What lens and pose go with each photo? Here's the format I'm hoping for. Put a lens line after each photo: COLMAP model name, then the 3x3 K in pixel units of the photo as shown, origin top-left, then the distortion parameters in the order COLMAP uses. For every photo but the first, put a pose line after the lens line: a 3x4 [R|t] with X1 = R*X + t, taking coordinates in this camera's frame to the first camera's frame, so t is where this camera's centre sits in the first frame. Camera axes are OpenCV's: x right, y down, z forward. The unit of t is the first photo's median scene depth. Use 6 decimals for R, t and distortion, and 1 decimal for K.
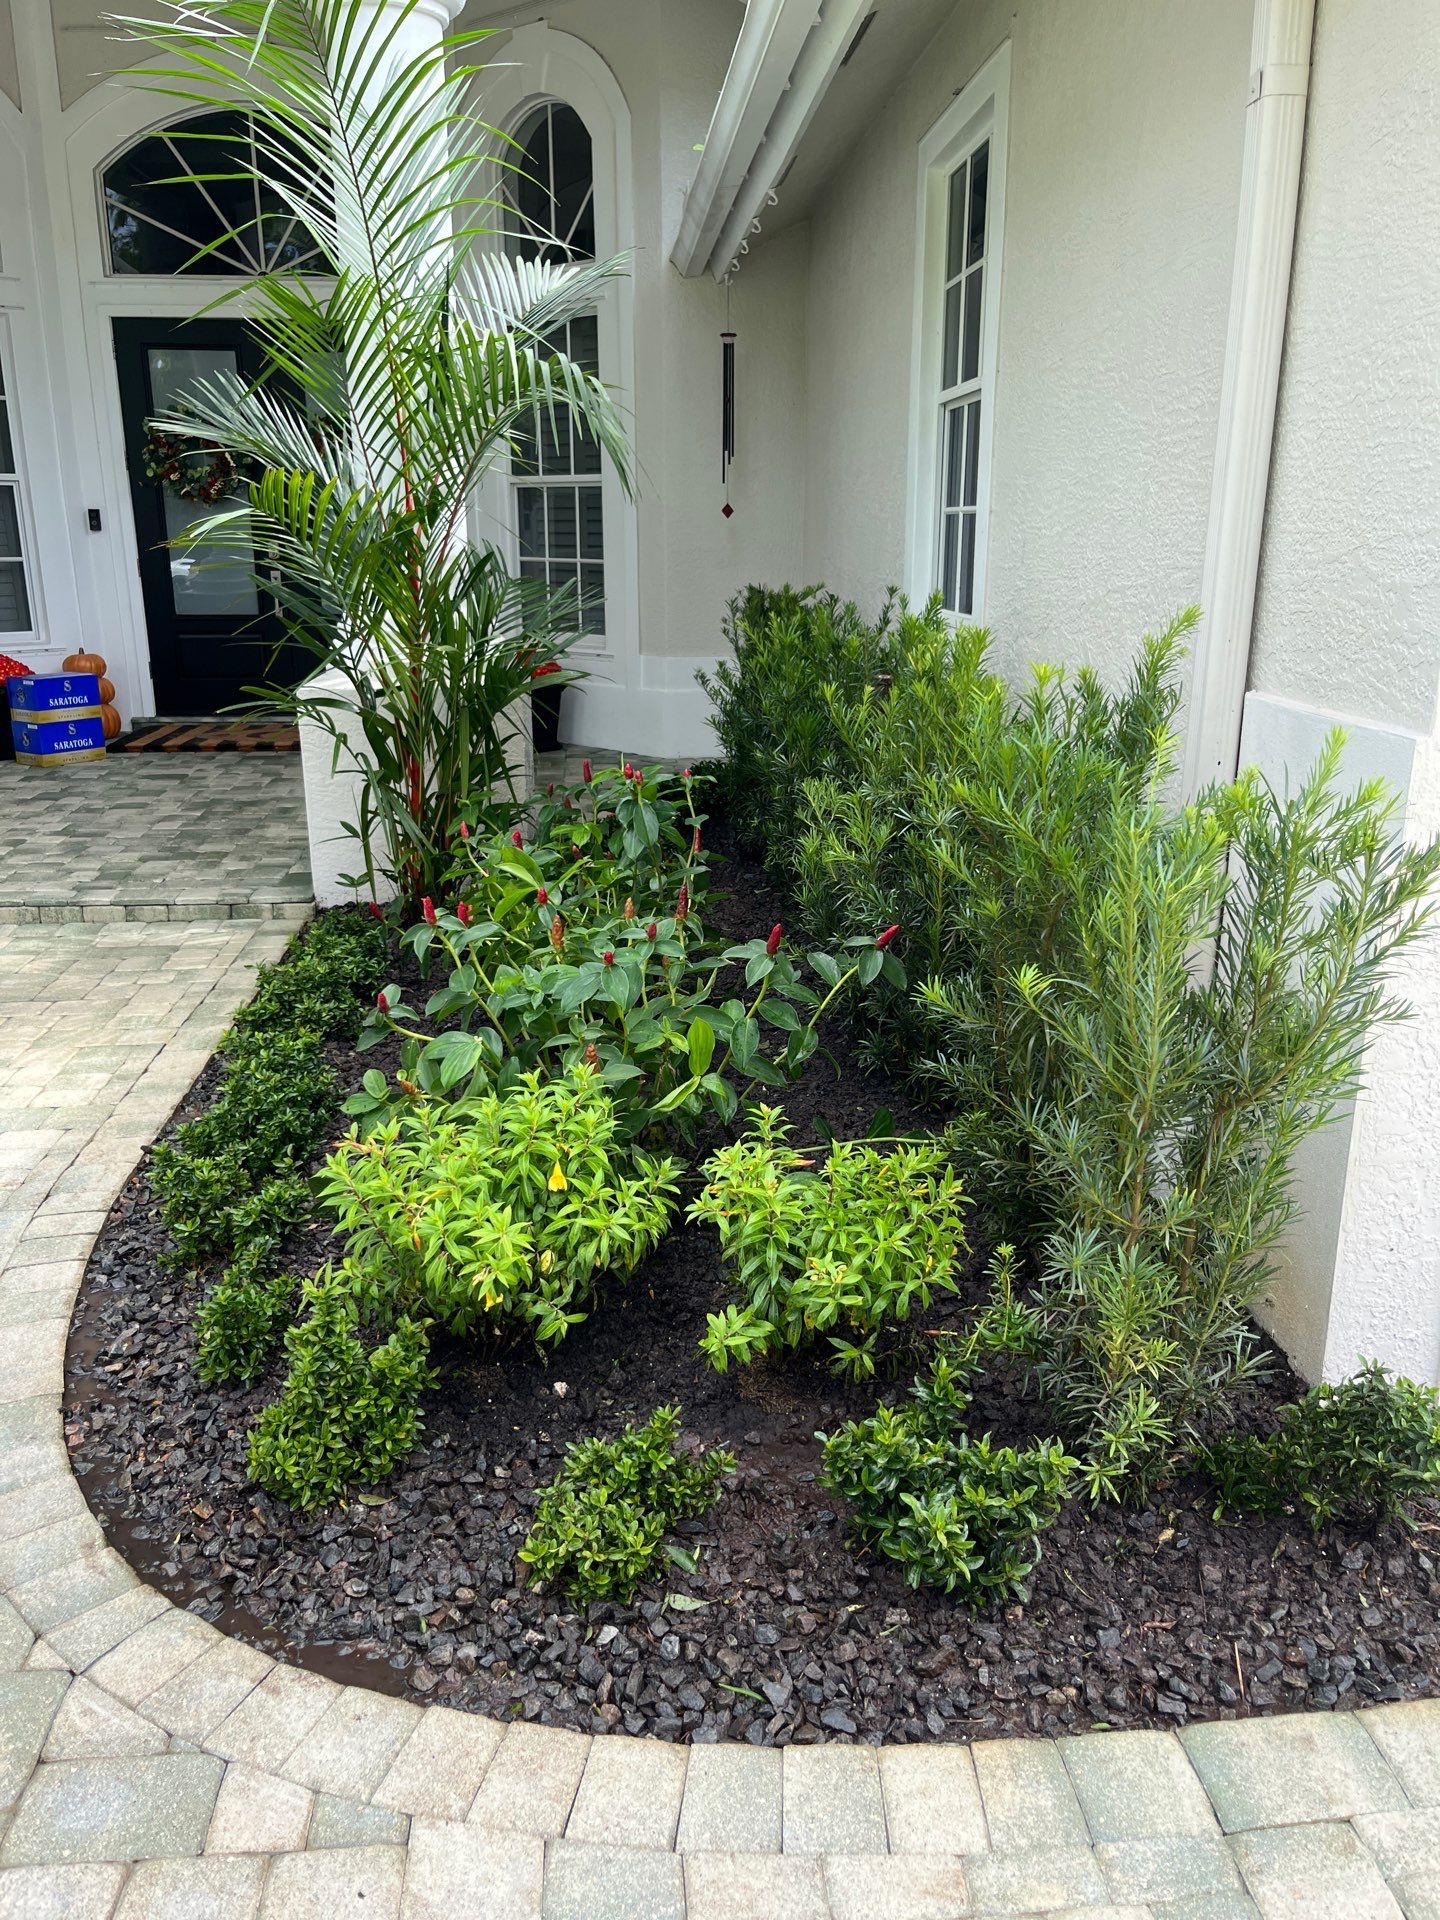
lens RADIAL K [[1458.8, 0, 724.0], [0, 1458.8, 972.6], [0, 0, 1]] dist [0.060223, -0.087938]
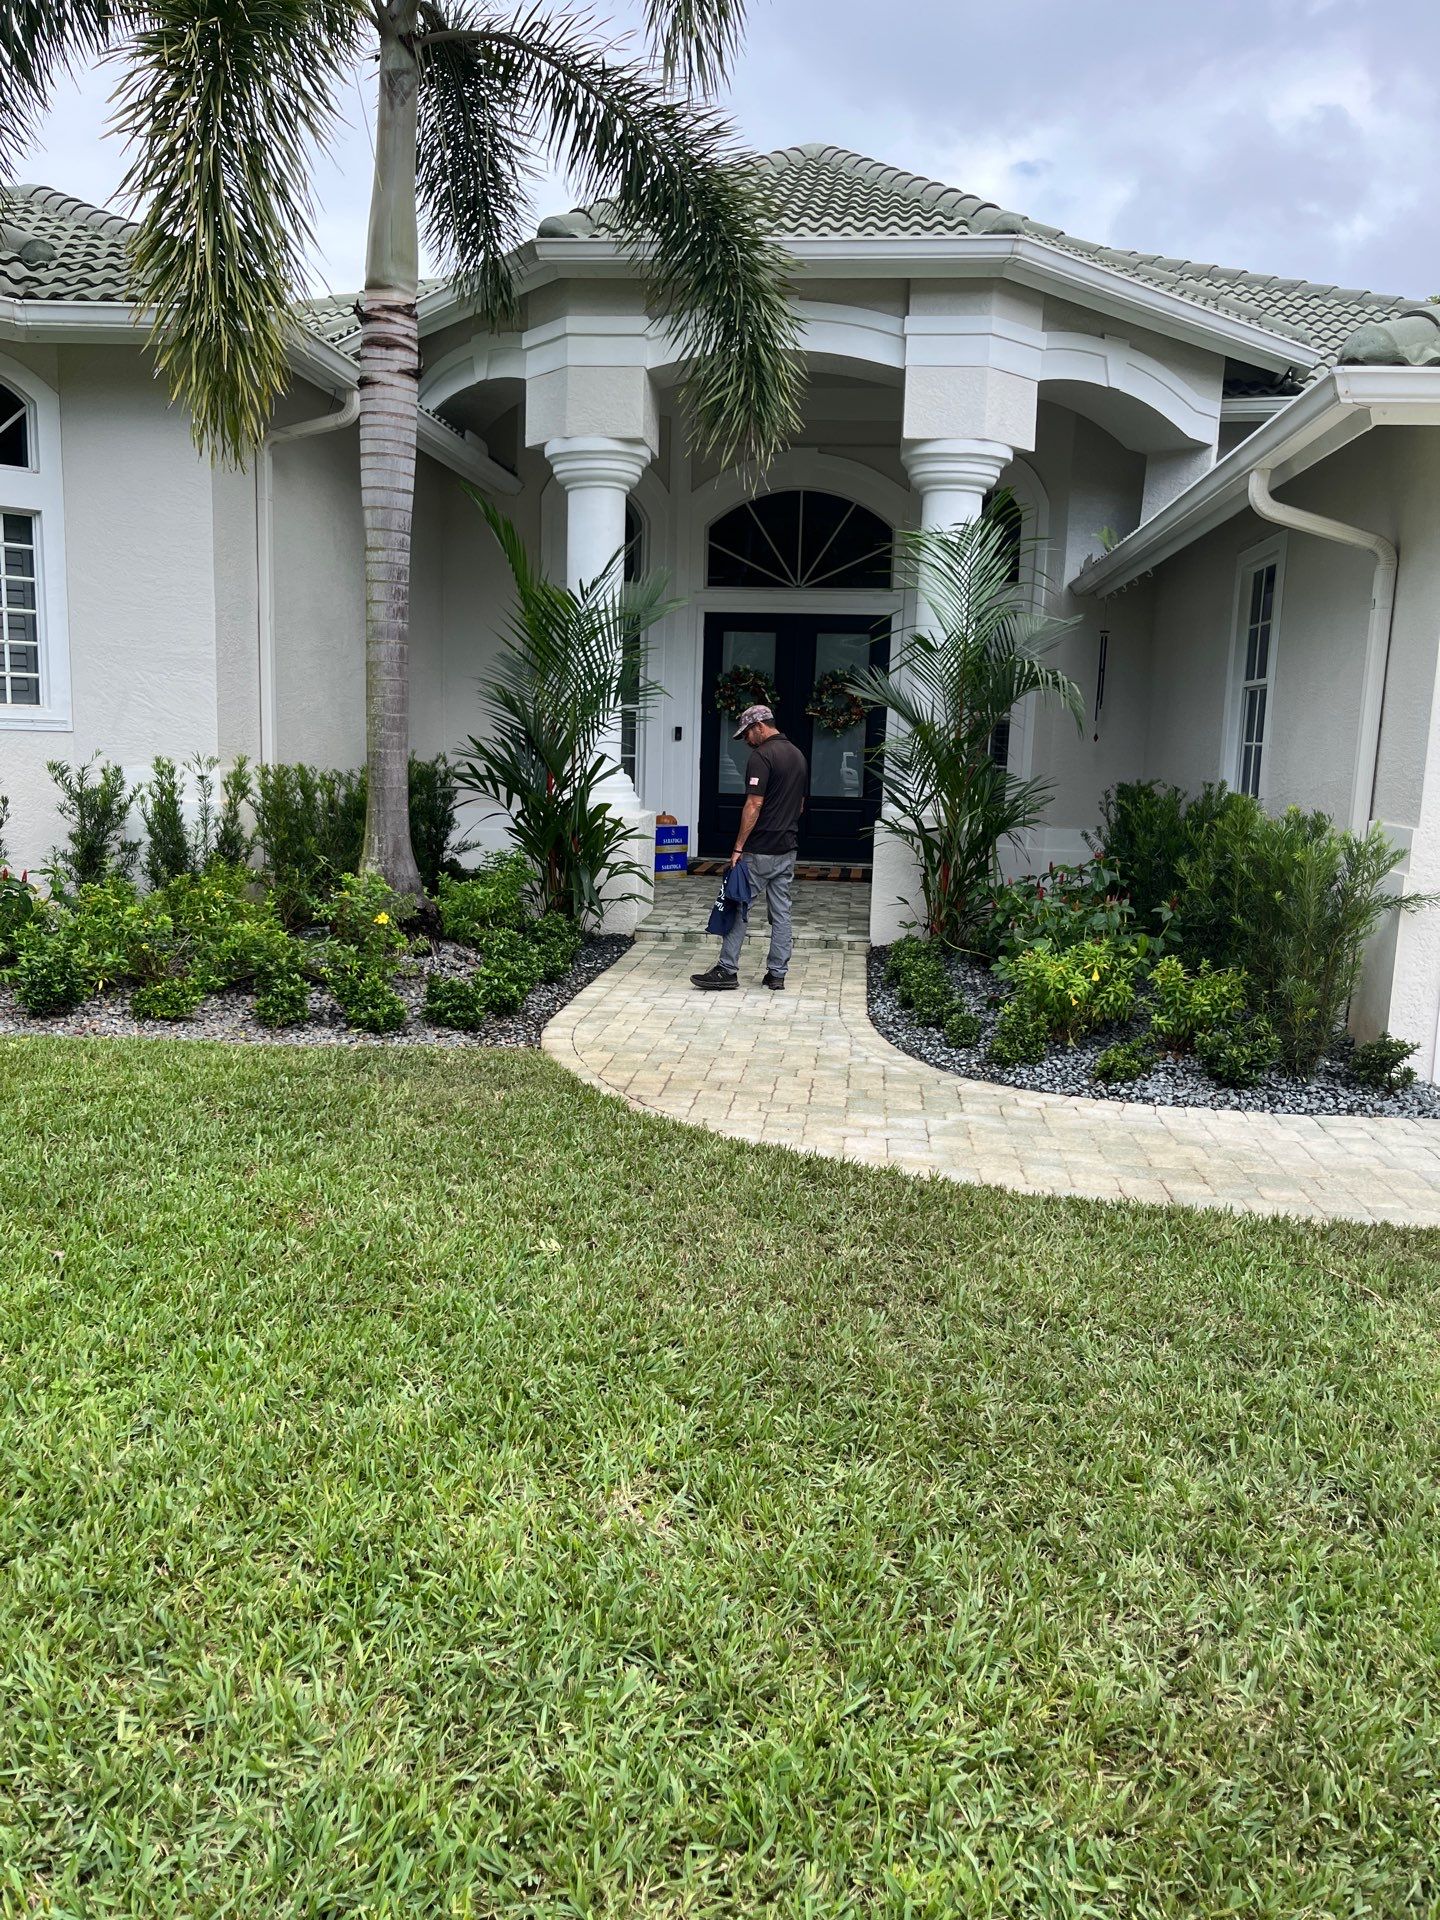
lens RADIAL K [[1452.1, 0, 714.8], [0, 1452.1, 971.6], [0, 0, 1]] dist [0.031231, -0.035471]
pose [[0.980316, 0.059001, -0.188415, -0.127629], [-0.083946, 0.988307, -0.127285, 0.233587], [0.178701, 0.140596, 0.973806, -0.785587]]
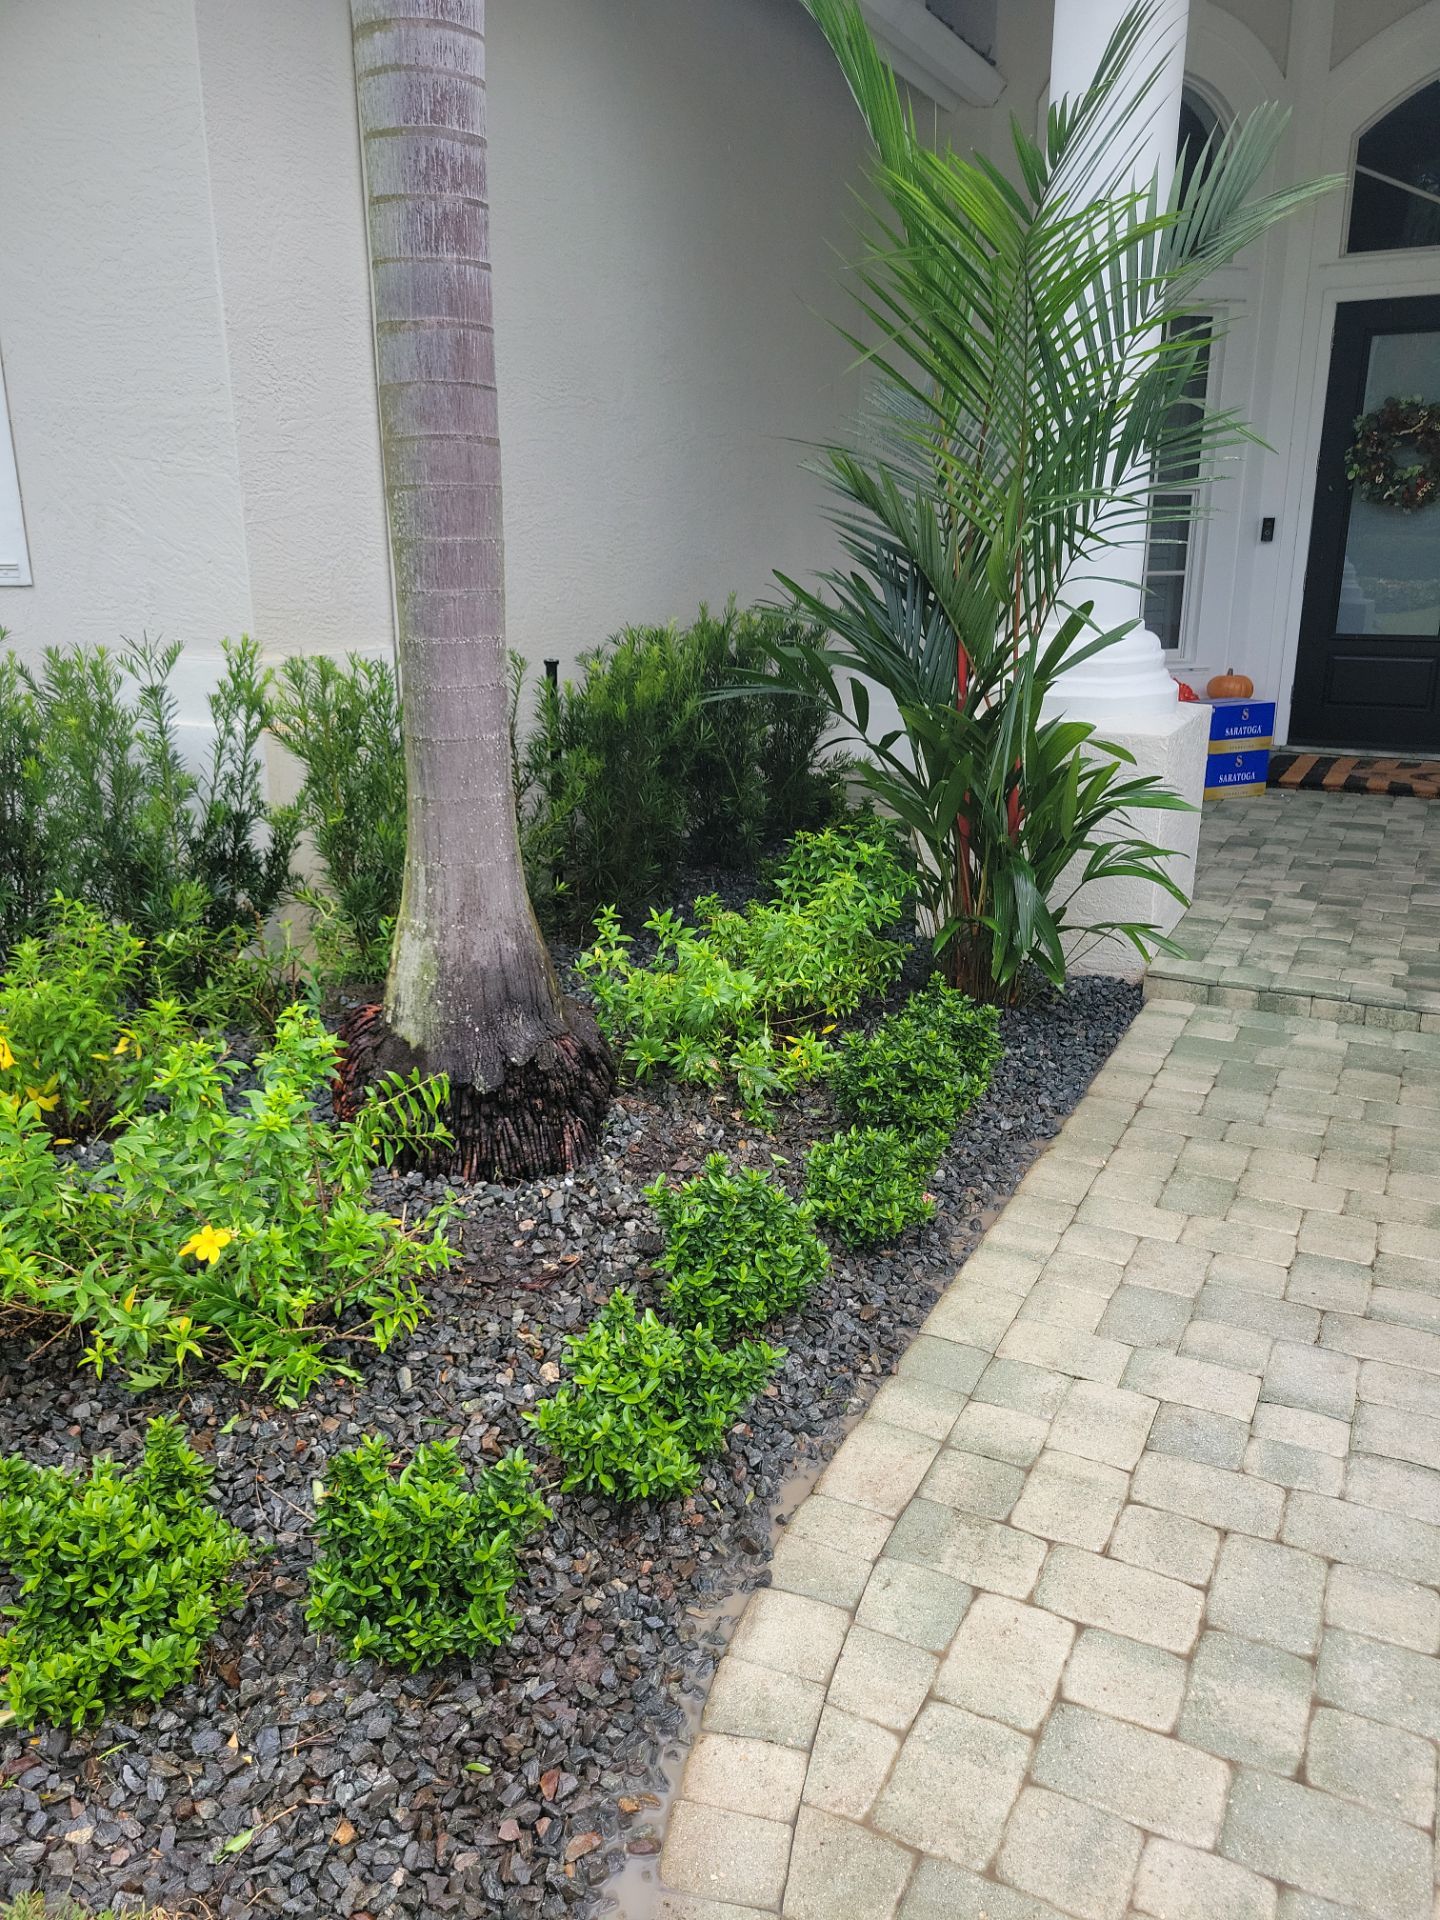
lens RADIAL K [[1434.5, 0, 707.9], [0, 1434.5, 944.1], [0, 0, 1]] dist [0.050129, -0.037058]
pose [[0.841483, 0.141481, -0.521430, -0.349523], [-0.146461, 0.988702, 0.031909, -0.049436], [0.520053, 0.049518, 0.852697, 0.105603]]
